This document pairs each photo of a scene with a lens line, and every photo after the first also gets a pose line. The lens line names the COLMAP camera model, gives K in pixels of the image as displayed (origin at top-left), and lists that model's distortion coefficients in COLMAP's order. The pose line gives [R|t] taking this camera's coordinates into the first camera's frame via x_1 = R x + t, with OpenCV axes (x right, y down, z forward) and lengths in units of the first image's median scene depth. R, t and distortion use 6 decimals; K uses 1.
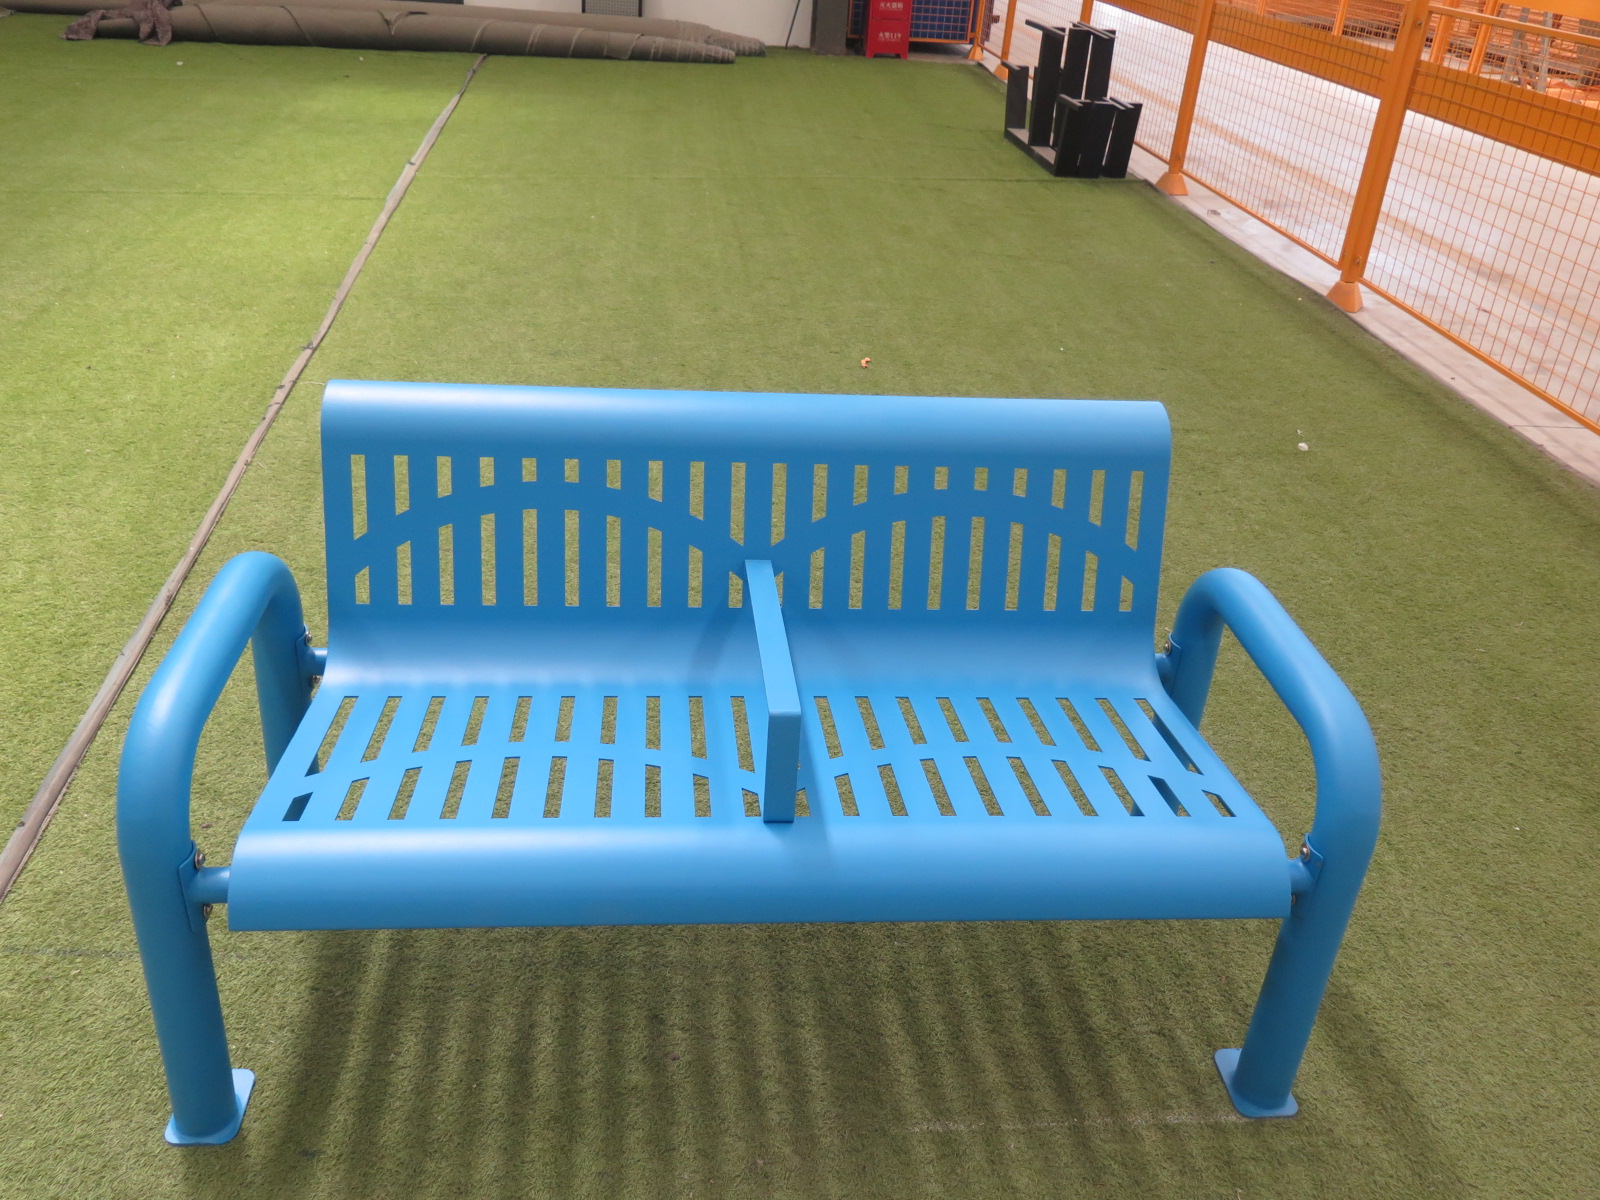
lens RADIAL K [[1356.1, 0, 791.4], [0, 1356.1, 587.8], [0, 0, 1]] dist [-0.017937, 0.003215]
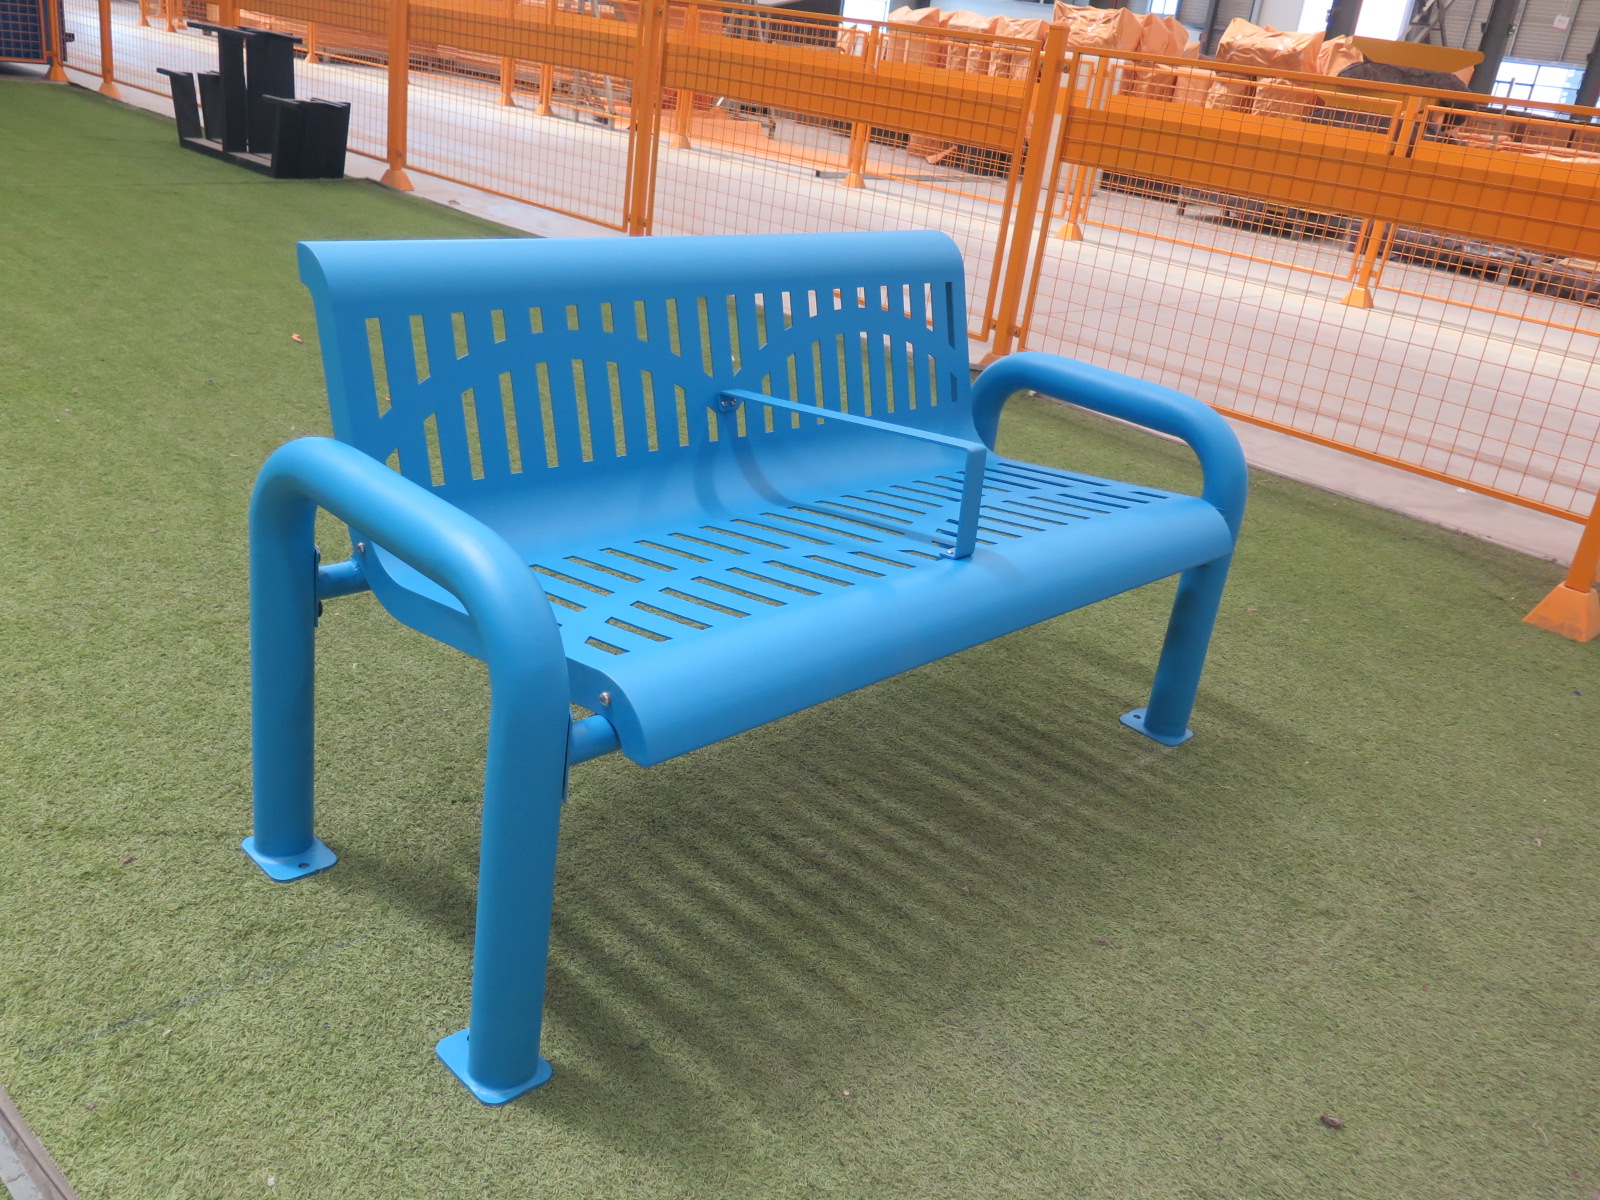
lens RADIAL K [[1356.1, 0, 791.4], [0, 1356.1, 587.8], [0, 0, 1]] dist [-0.017937, 0.003215]
pose [[0.764115, -0.216533, 0.607653, -0.605913], [0.238579, 0.970049, 0.045660, 0.083986], [-0.599340, 0.110084, 0.792889, 0.149673]]
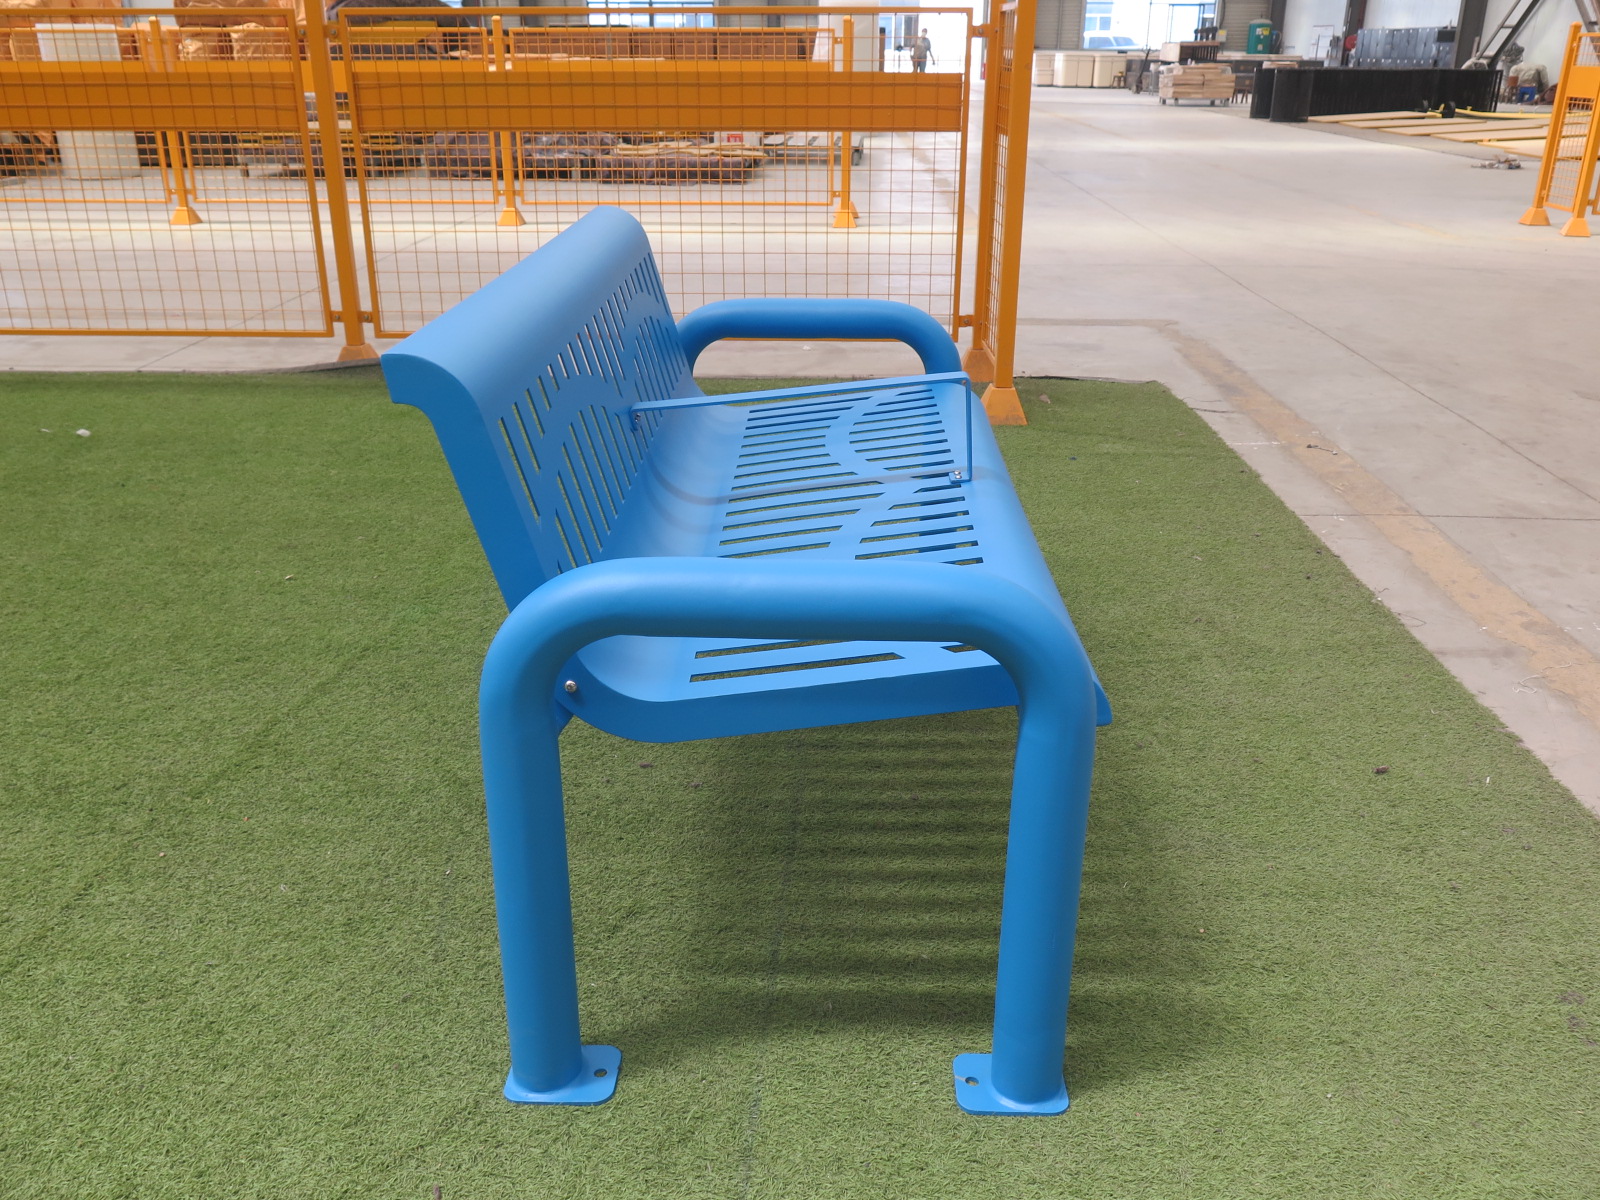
lens RADIAL K [[1331.8, 0, 789.9], [0, 1331.8, 602.7], [0, 0, 1]] dist [-0.000317, 0.008564]
pose [[0.112091, -0.441856, 0.890056, -0.864213], [0.477910, 0.809279, 0.341569, -0.171317], [-0.871227, 0.387080, 0.301880, 0.615797]]
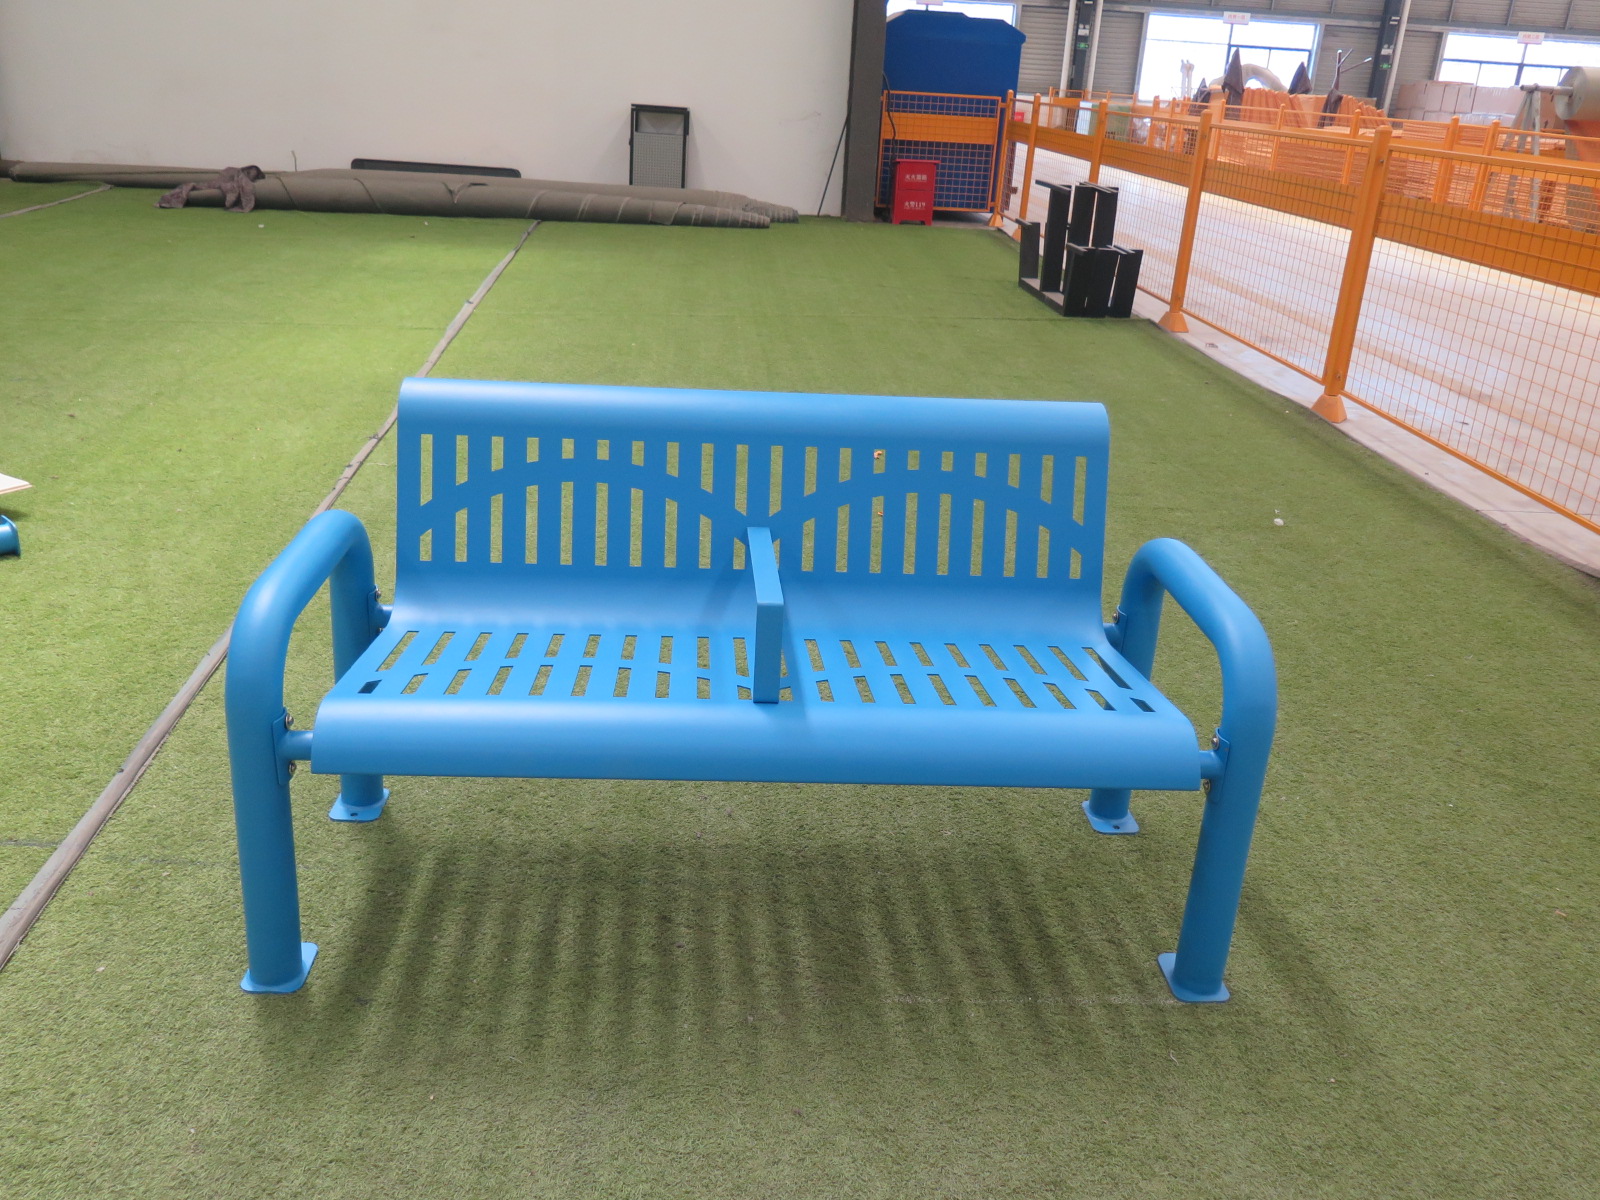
lens RADIAL K [[1356.1, 0, 791.4], [0, 1356.1, 587.8], [0, 0, 1]] dist [-0.017937, 0.003215]
pose [[0.999575, 0.002321, -0.029075, 0.035865], [-0.006044, 0.991674, -0.128629, 0.169778], [0.028534, 0.128750, 0.991267, -0.151981]]
